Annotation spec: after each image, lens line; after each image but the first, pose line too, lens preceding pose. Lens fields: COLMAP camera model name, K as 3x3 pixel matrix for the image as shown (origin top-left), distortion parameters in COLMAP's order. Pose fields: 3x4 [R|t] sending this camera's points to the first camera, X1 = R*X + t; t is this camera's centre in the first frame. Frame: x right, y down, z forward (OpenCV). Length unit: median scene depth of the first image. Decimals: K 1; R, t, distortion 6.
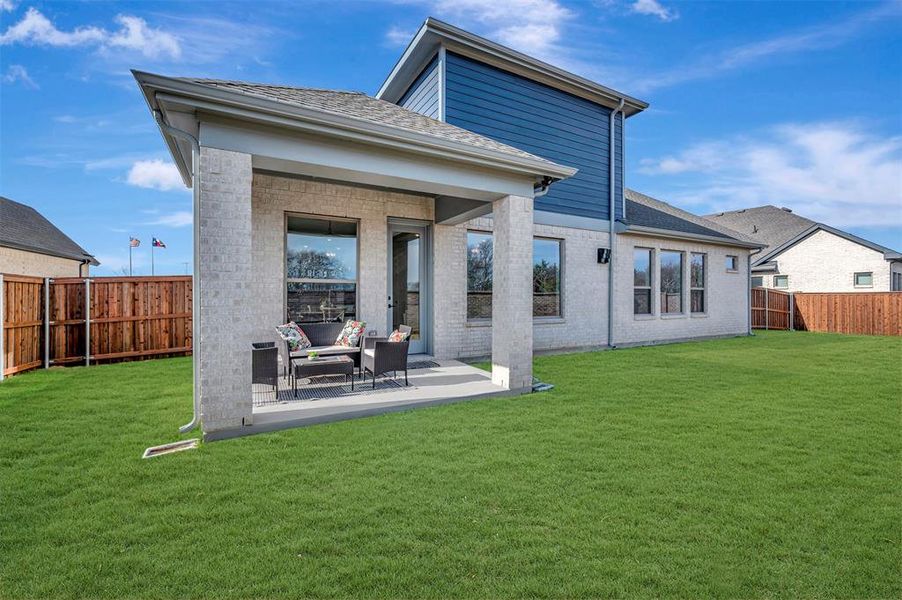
lens RADIAL K [[393.3, 0, 456.8], [0, 393.3, 298.0], [0, 0, 1]] dist [-0.001709, -0.000070]
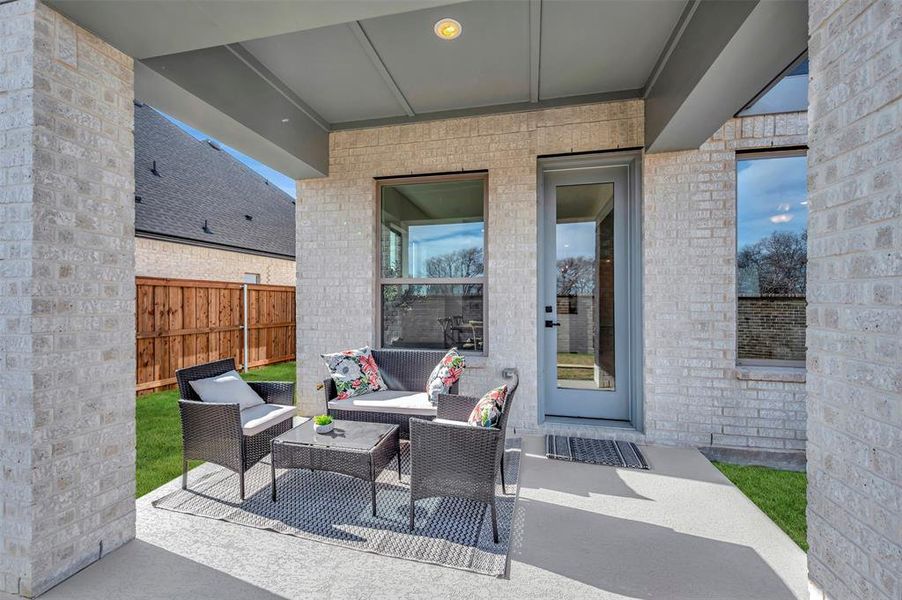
lens RADIAL K [[360.0, 0, 452.3], [0, 360.0, 296.7], [0, 0, 1]] dist [-0.001216, -0.000076]
pose [[0.748601, -0.004063, -0.663009, 0.054289], [-0.005816, 0.999902, -0.012695, -0.009233], [0.662996, 0.013360, 0.748504, 0.500785]]
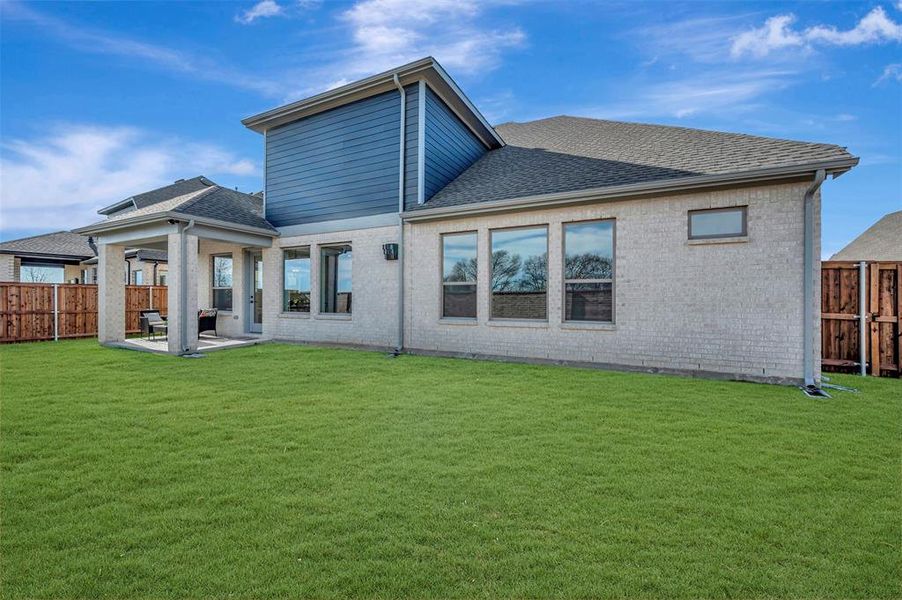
lens RADIAL K [[360.0, 0, 451.2], [0, 360.0, 297.3], [0, 0, 1]] dist [-0.001216, -0.000076]
pose [[0.555223, 0.000052, -0.831702, 1.442613], [0.000936, 0.999999, 0.000688, 0.000780], [0.831701, -0.001161, 0.555222, 0.797847]]
